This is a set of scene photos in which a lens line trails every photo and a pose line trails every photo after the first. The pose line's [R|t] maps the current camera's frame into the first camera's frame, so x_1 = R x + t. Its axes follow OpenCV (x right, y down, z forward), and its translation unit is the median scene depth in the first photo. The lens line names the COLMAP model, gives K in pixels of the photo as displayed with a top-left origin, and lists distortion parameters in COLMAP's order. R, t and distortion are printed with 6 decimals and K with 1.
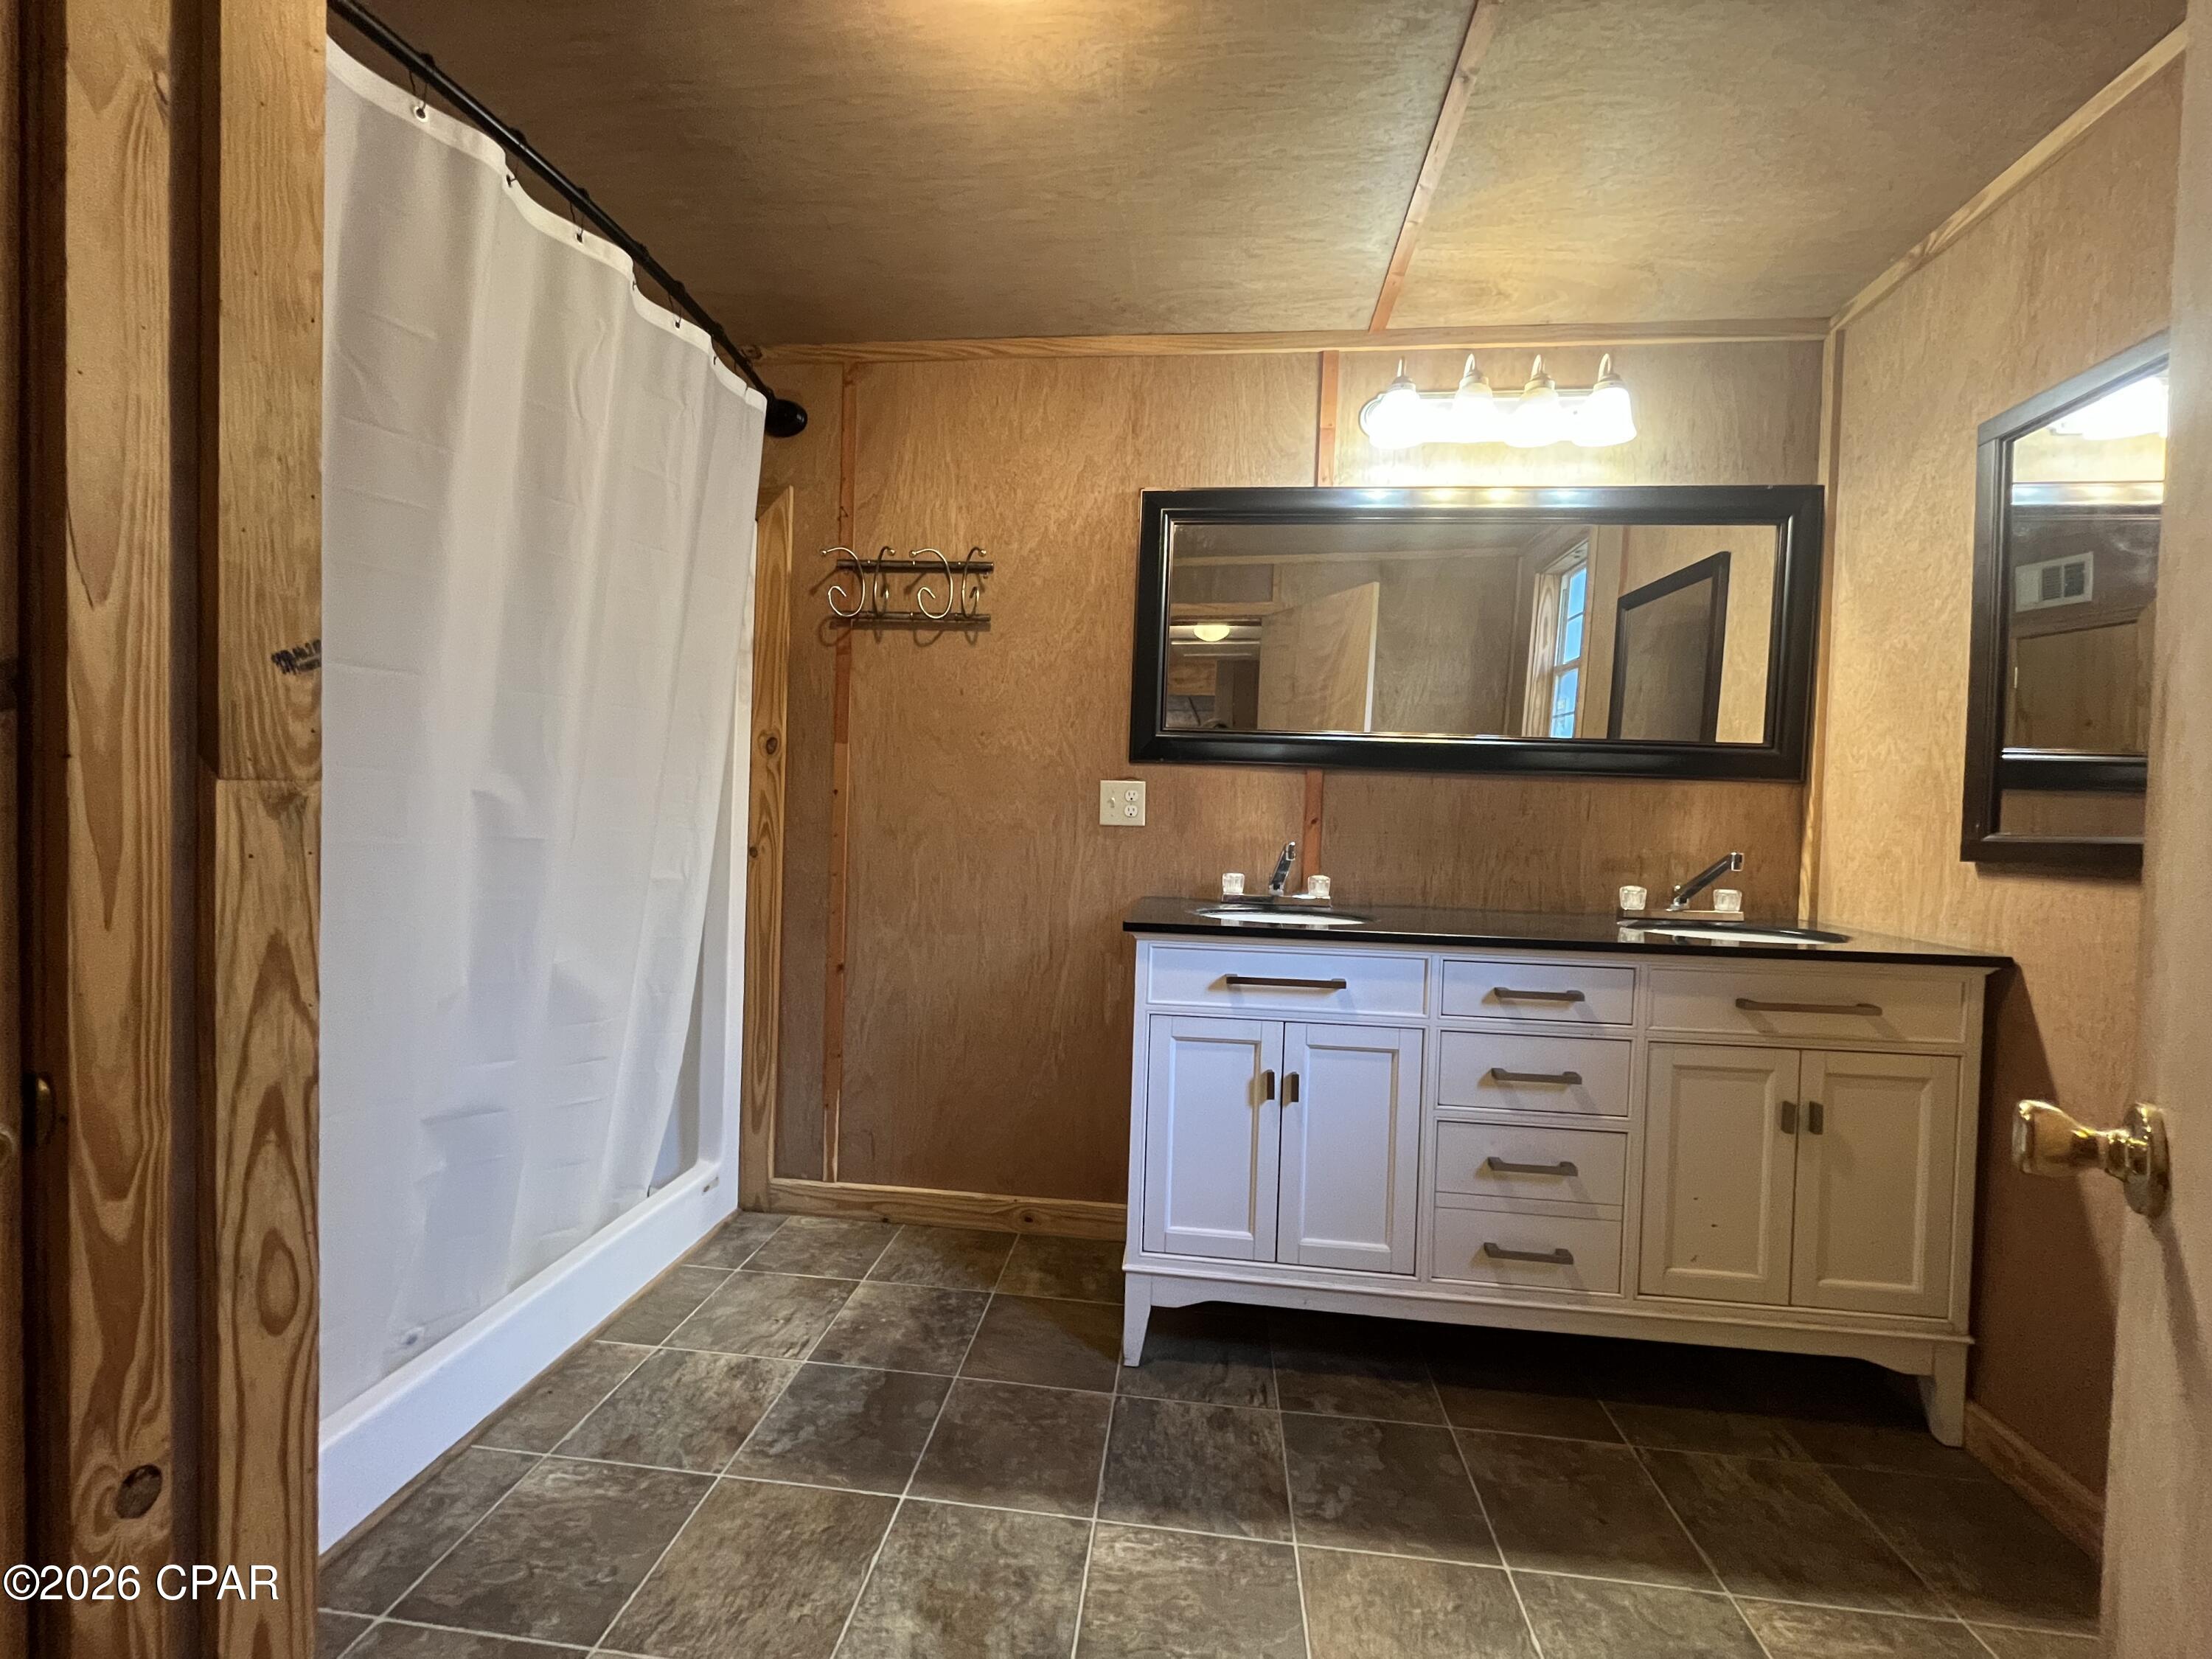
lens RADIAL K [[894.8, 0, 1098.3], [0, 894.8, 830.3], [0, 0, 1]] dist [-0.009914, 0.000224]
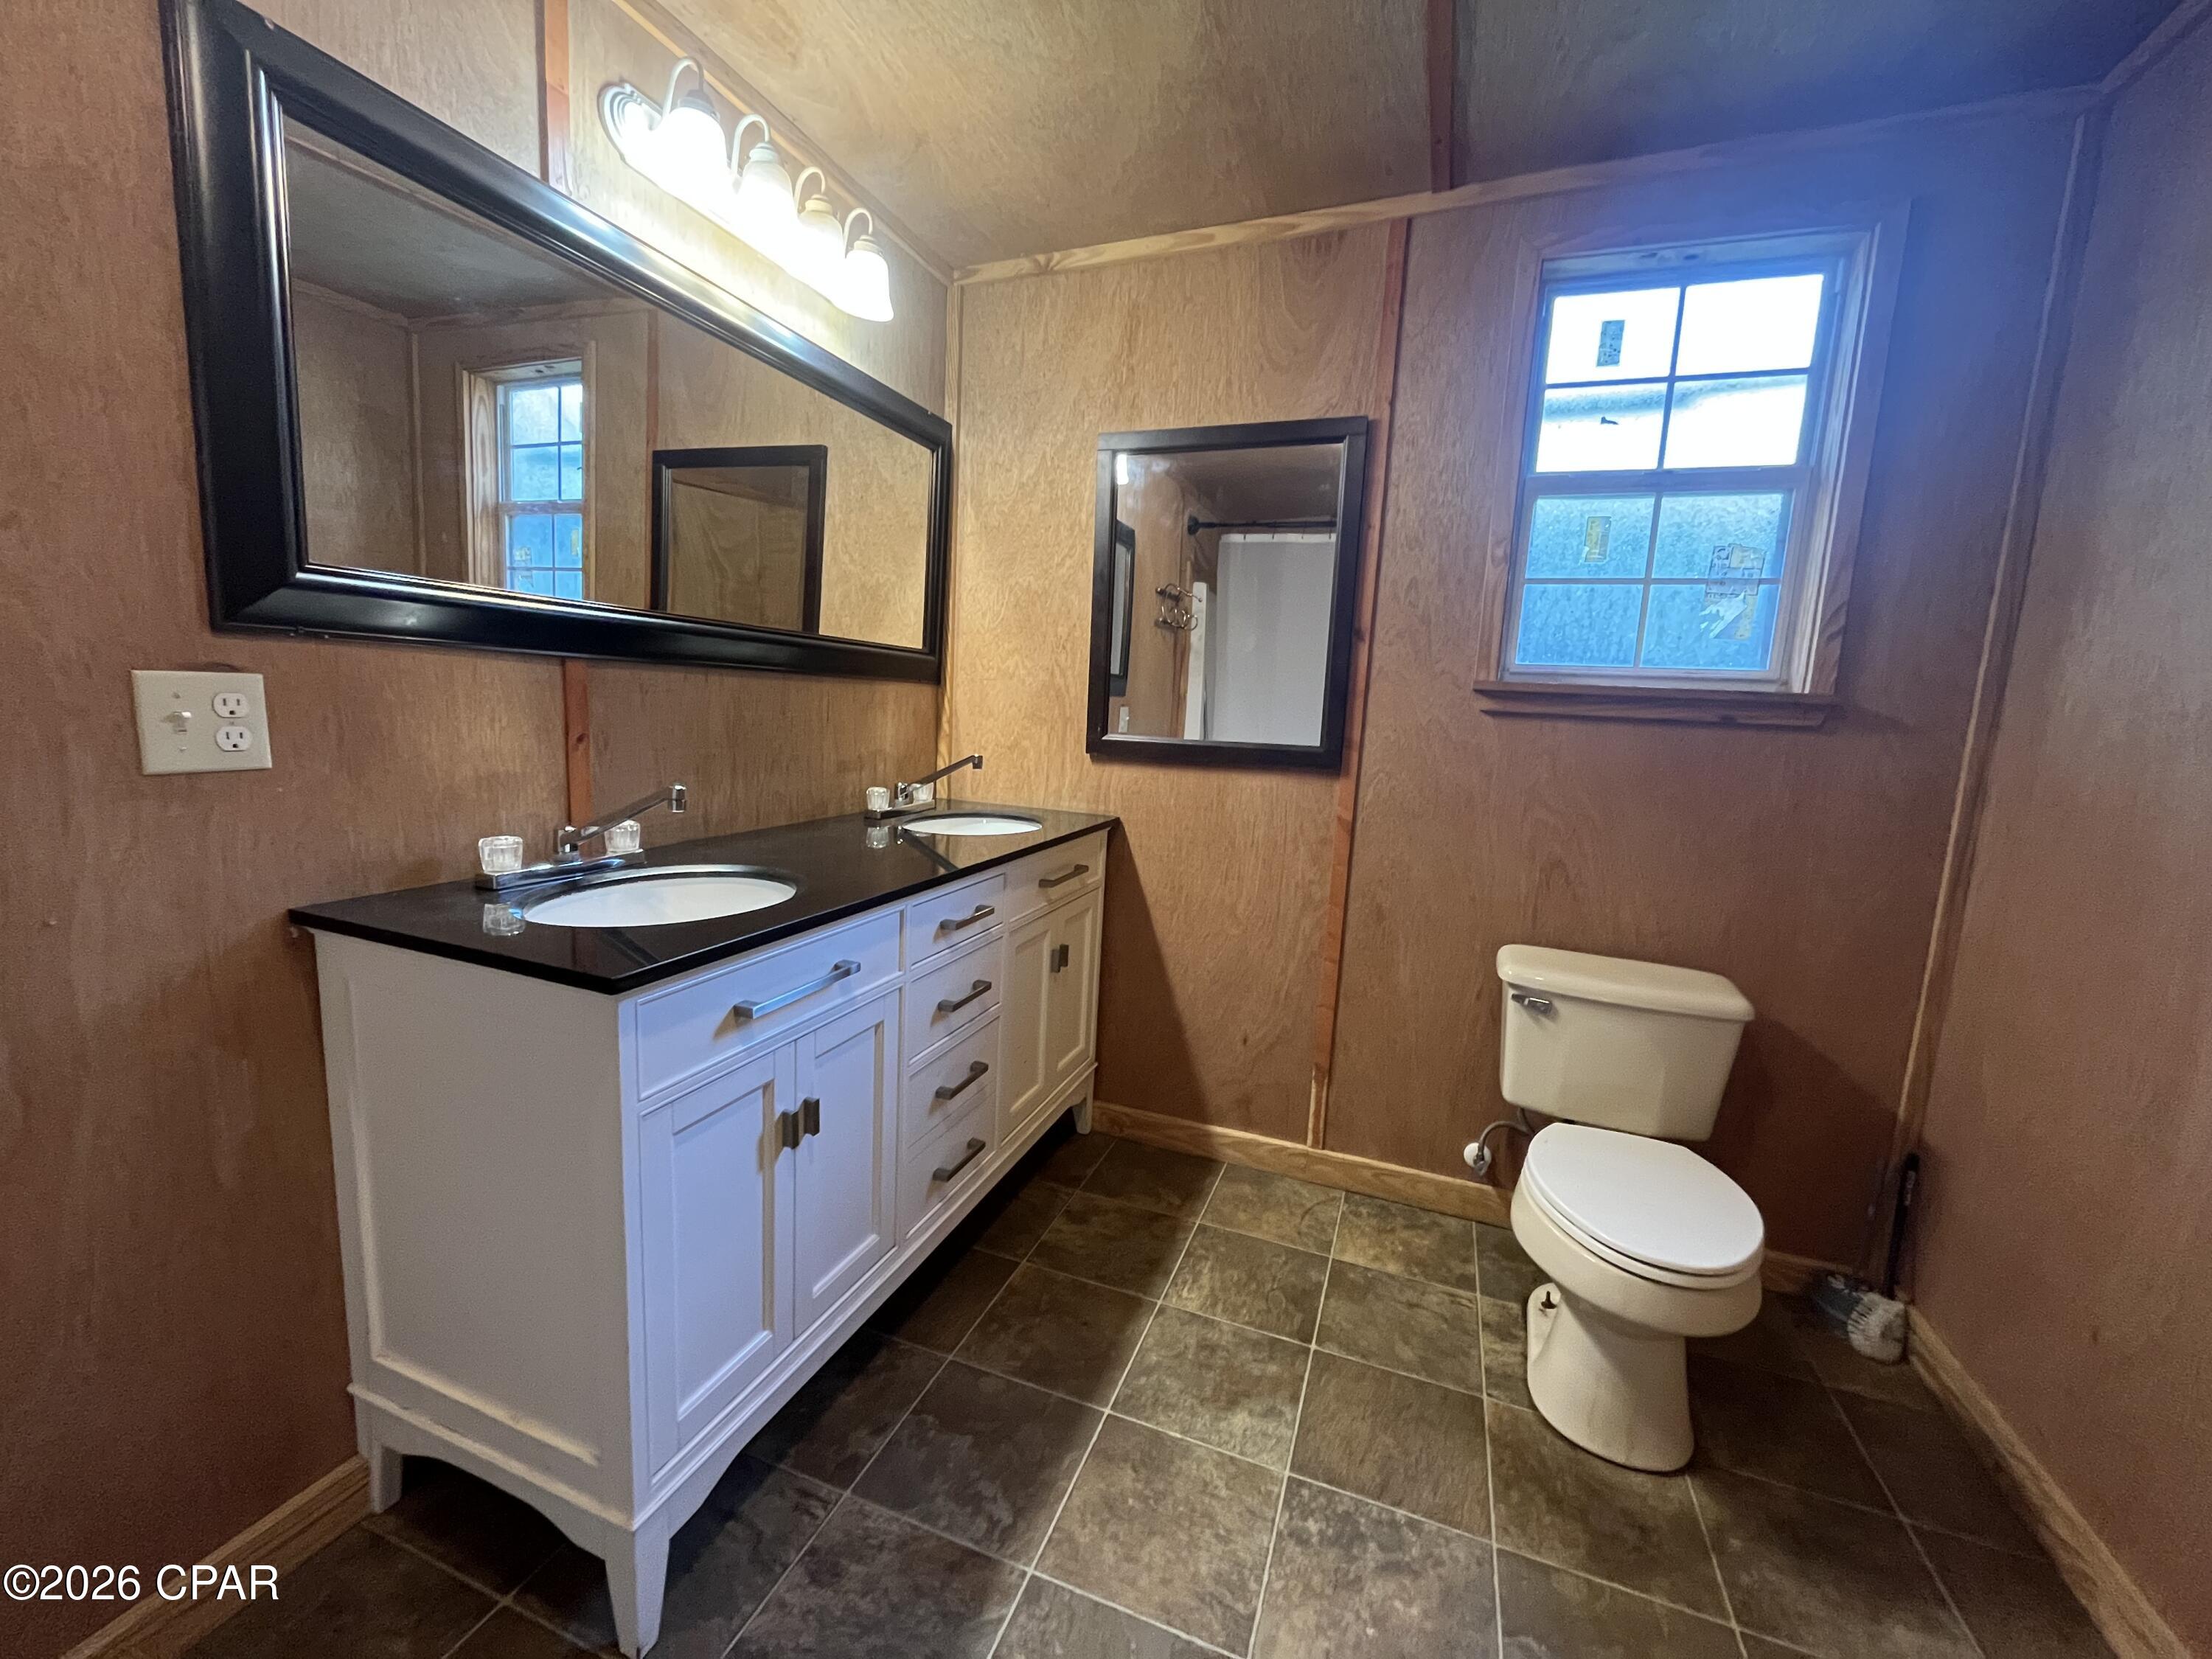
lens RADIAL K [[894.8, 0, 1101.0], [0, 894.8, 833.2], [0, 0, 1]] dist [-0.009914, 0.000224]
pose [[0.234241, -0.164438, 0.958171, -0.399677], [-0.025133, 0.984238, 0.175056, -0.085038], [-0.971854, -0.065087, 0.226416, 0.597590]]
